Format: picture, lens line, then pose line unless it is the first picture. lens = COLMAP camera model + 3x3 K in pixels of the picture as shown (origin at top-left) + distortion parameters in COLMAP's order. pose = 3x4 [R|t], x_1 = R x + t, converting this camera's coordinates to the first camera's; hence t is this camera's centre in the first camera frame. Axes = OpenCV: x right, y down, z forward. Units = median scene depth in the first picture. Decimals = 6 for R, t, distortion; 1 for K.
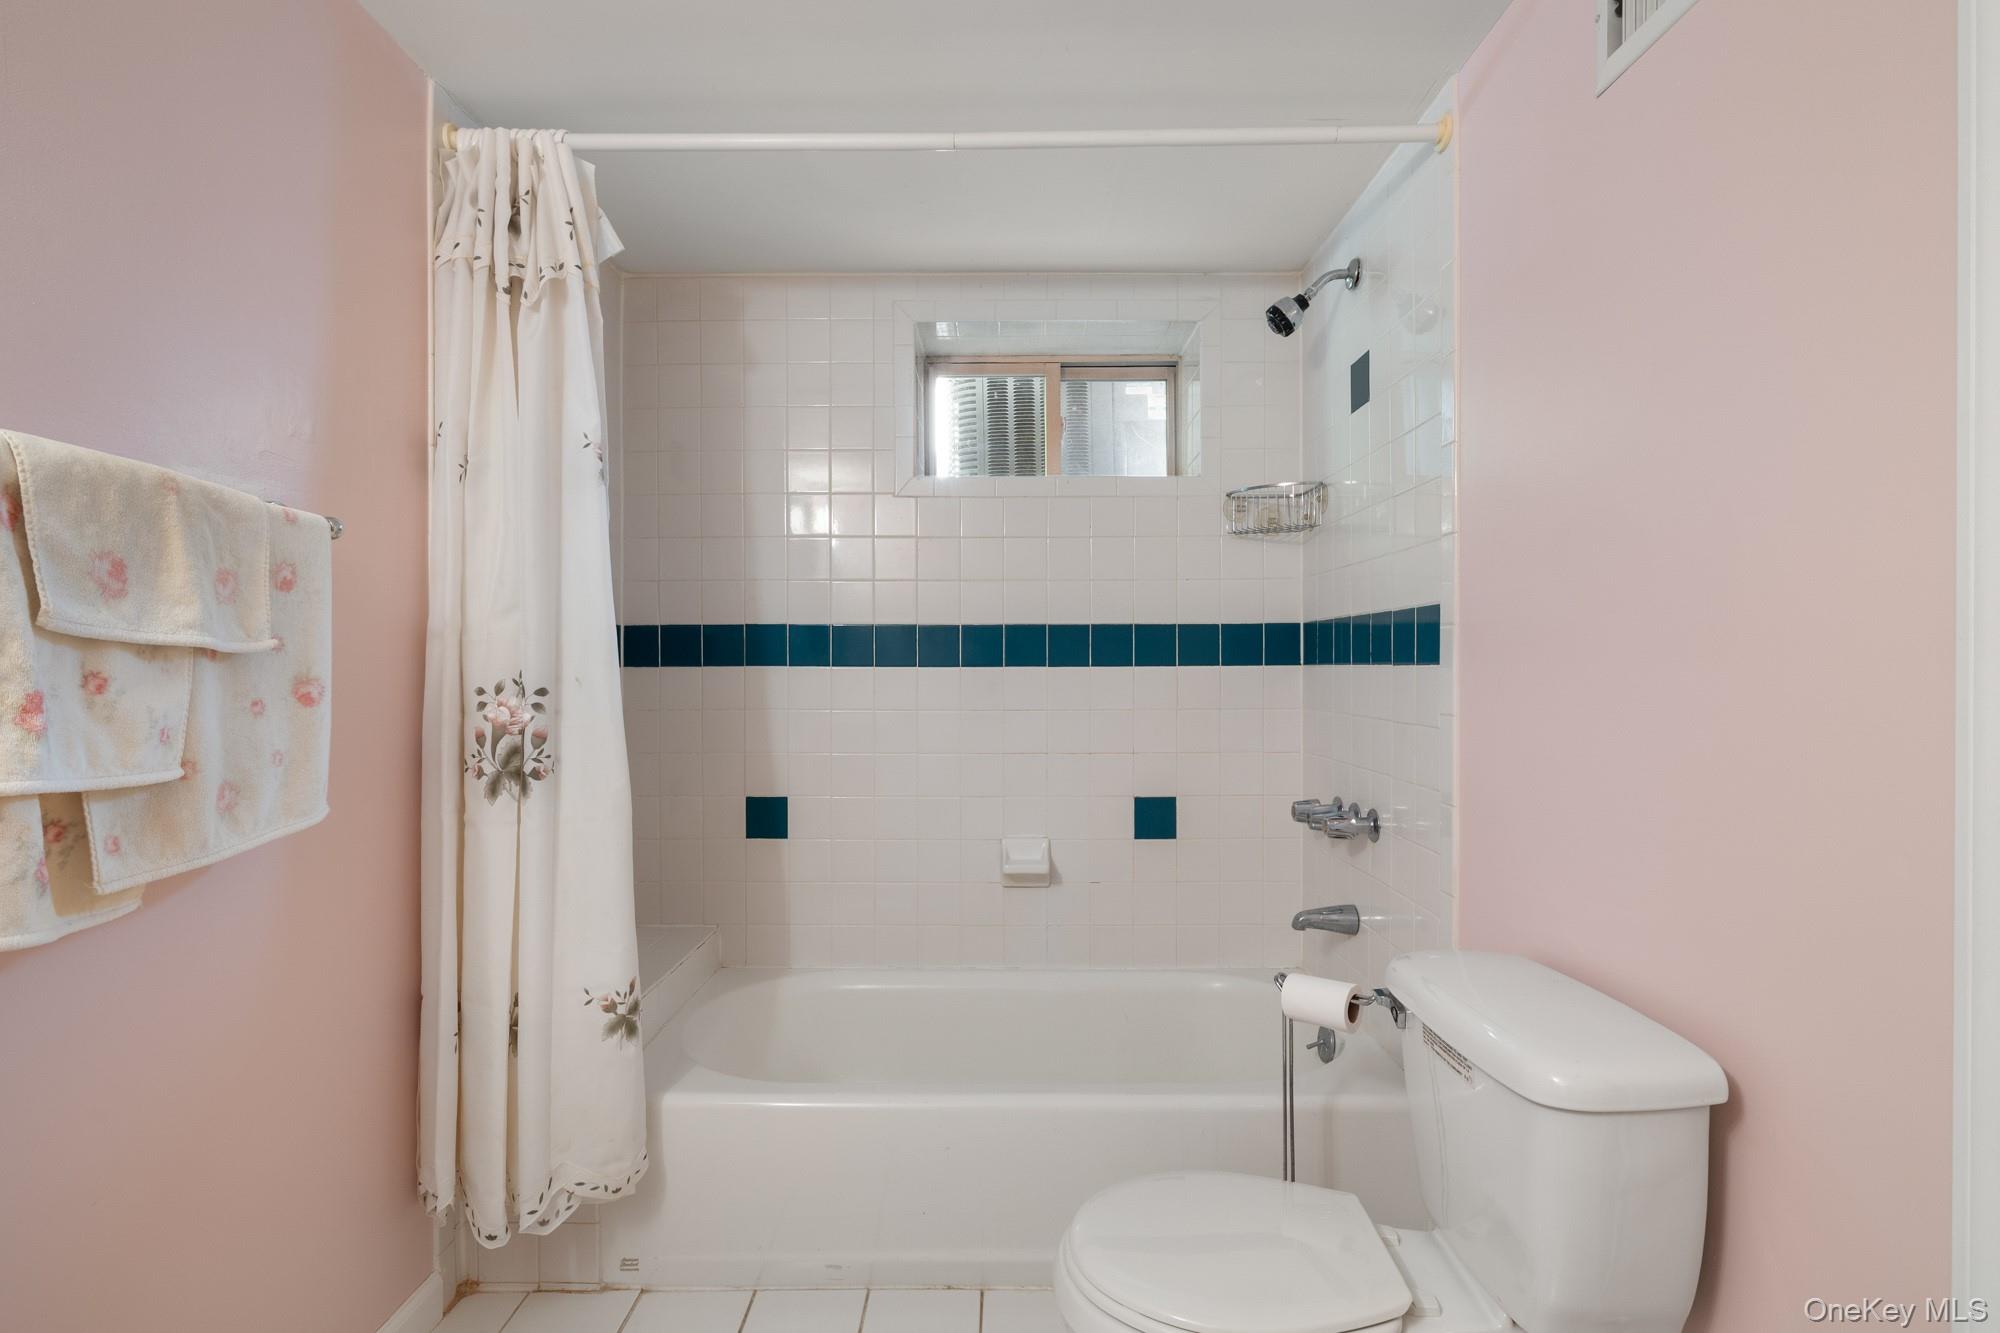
lens RADIAL K [[961.6, 0, 998.9], [0, 961.6, 676.6], [0, 0, 1]] dist [-0.011080, 0.002686]
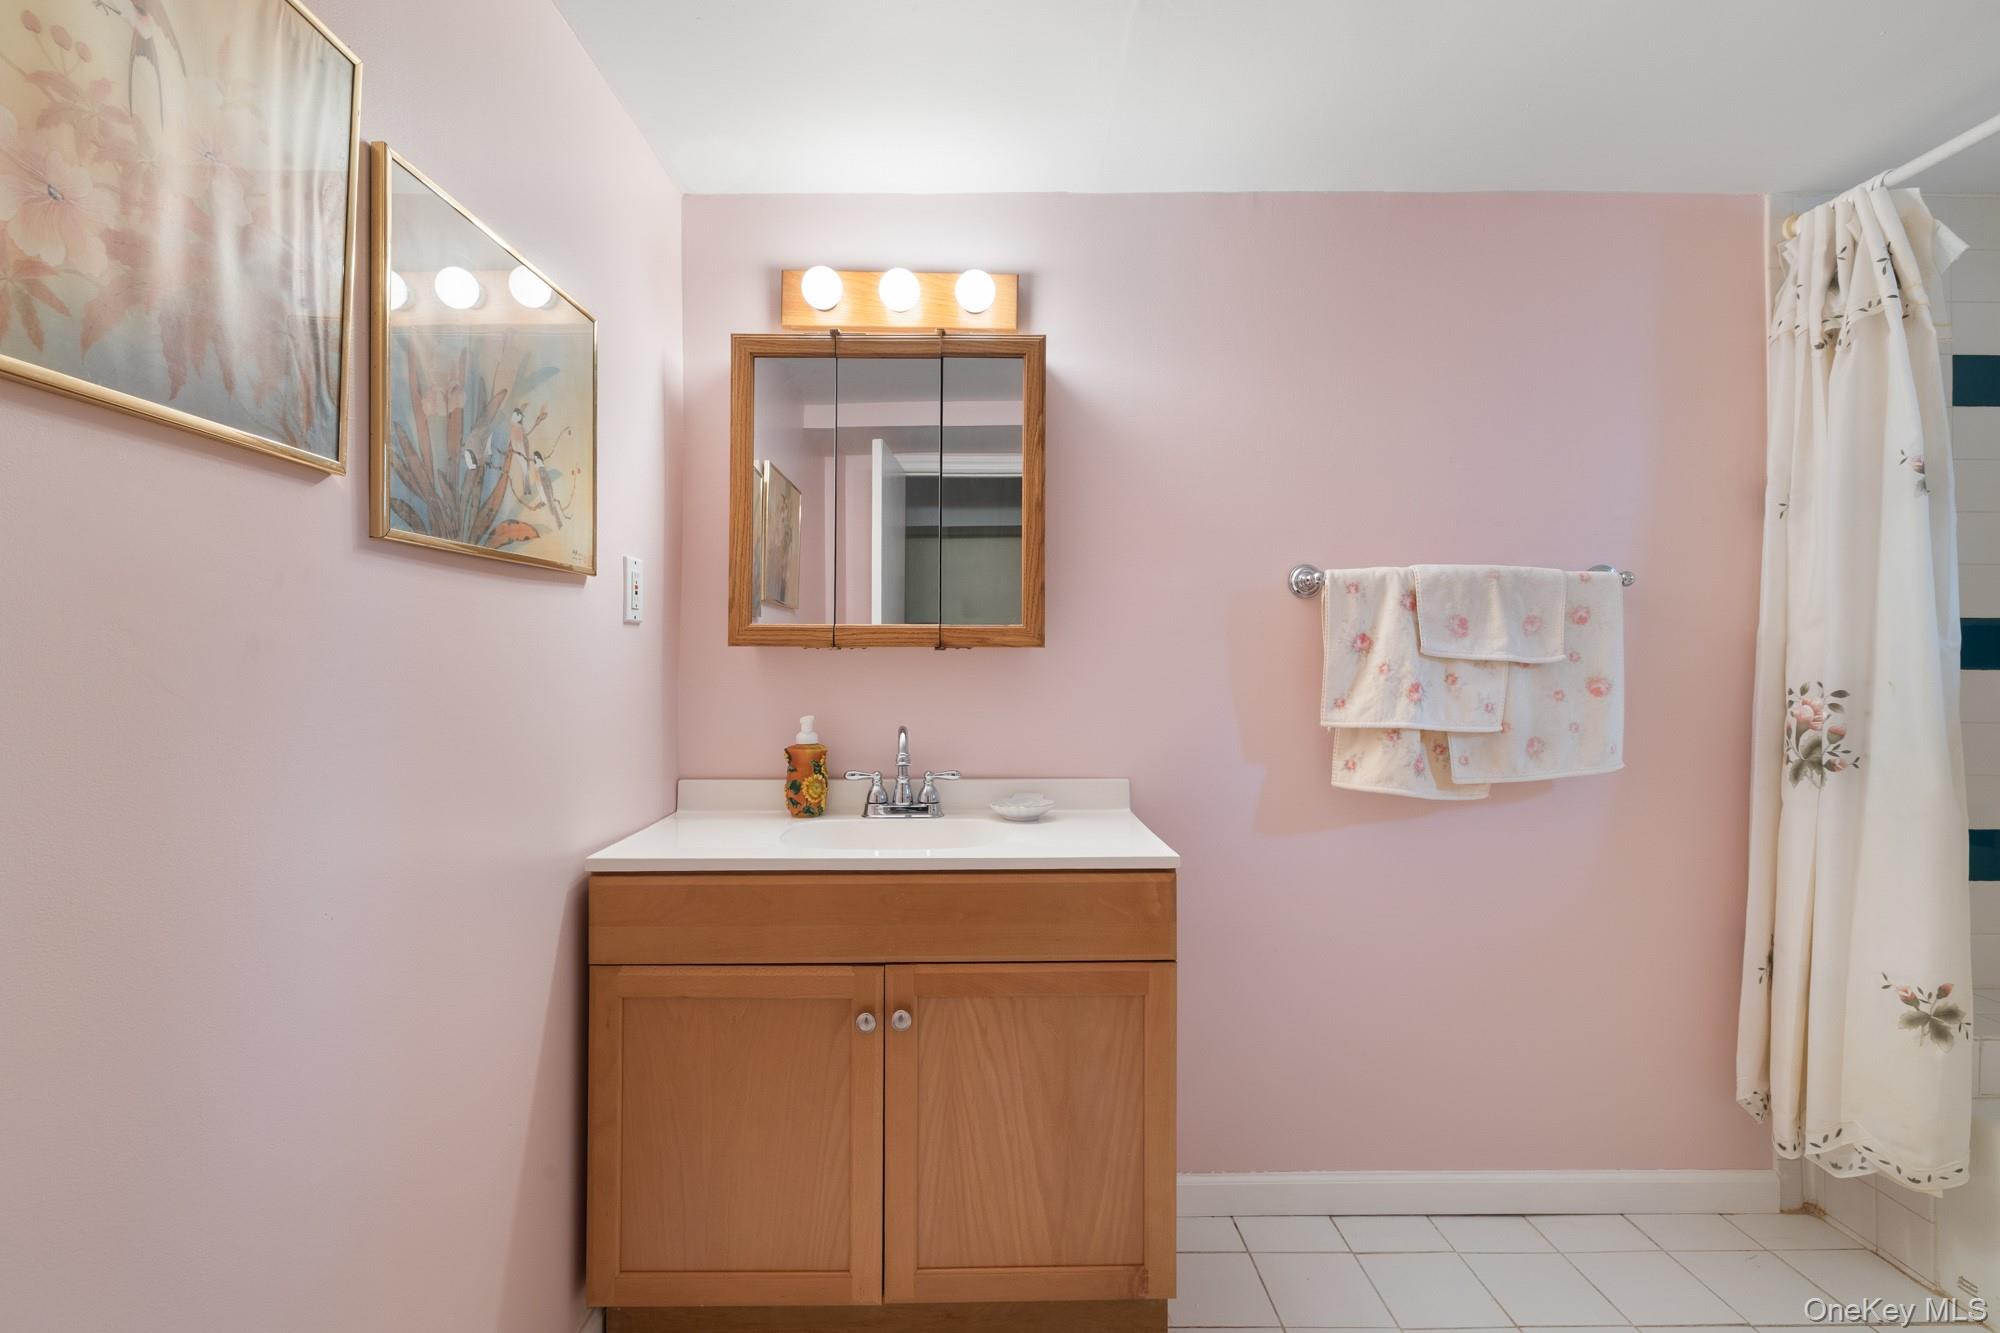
lens RADIAL K [[907.4, 0, 998.2], [0, 907.4, 670.5], [0, 0, 1]] dist [-0.007734, 0.003483]
pose [[0.019103, 0.010357, -0.999764, 0.569190], [-0.008829, 0.999909, 0.010190, -0.013679], [0.999779, 0.008632, 0.019192, -0.009228]]
